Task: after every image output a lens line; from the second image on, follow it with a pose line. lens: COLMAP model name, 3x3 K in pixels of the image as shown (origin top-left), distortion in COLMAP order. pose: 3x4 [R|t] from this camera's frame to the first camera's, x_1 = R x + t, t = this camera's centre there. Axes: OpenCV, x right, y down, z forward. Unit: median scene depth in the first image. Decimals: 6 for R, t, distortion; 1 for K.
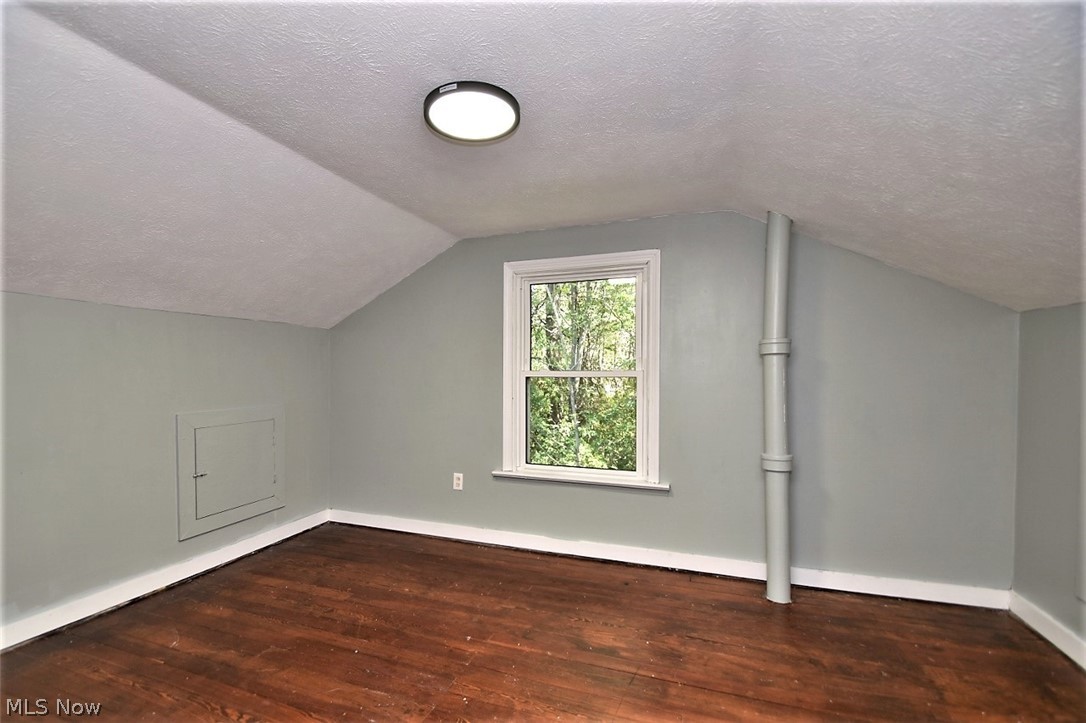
lens RADIAL K [[479.2, 0, 530.8], [0, 479.2, 375.9], [0, 0, 1]] dist [-0.001435, -0.014560]
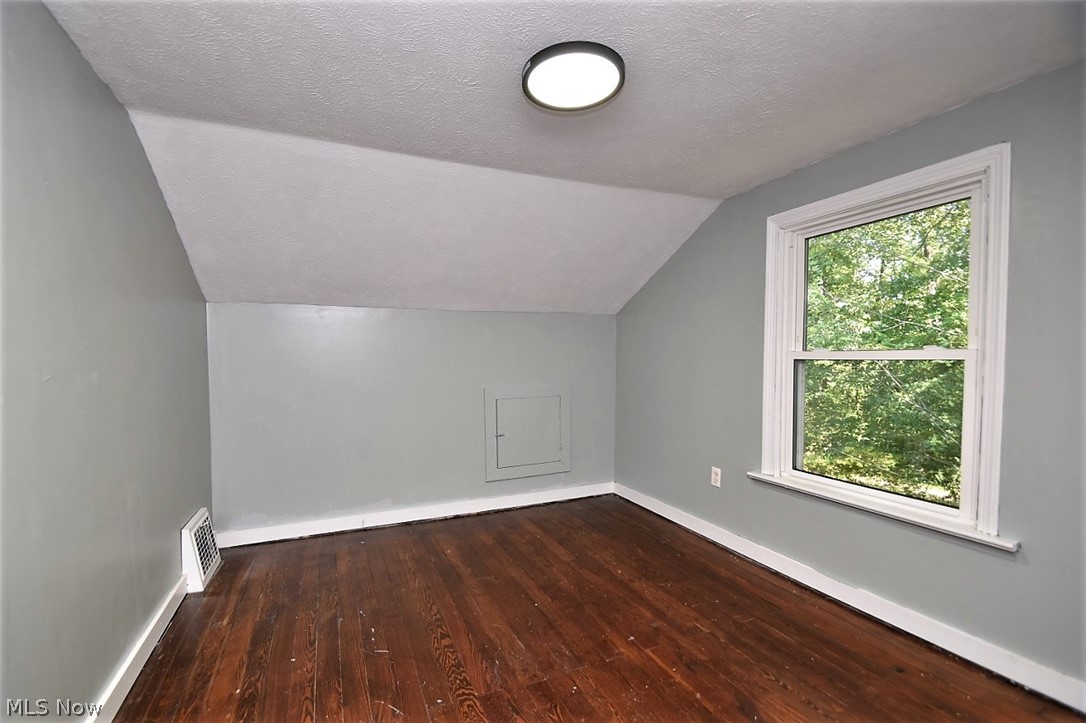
lens RADIAL K [[479.2, 0, 530.8], [0, 479.2, 375.9], [0, 0, 1]] dist [-0.001435, -0.014560]
pose [[0.664776, 0.023362, -0.746677, 0.348981], [0.003693, 0.999396, 0.034556, 0.000692], [0.747033, -0.025730, 0.664288, 0.198519]]
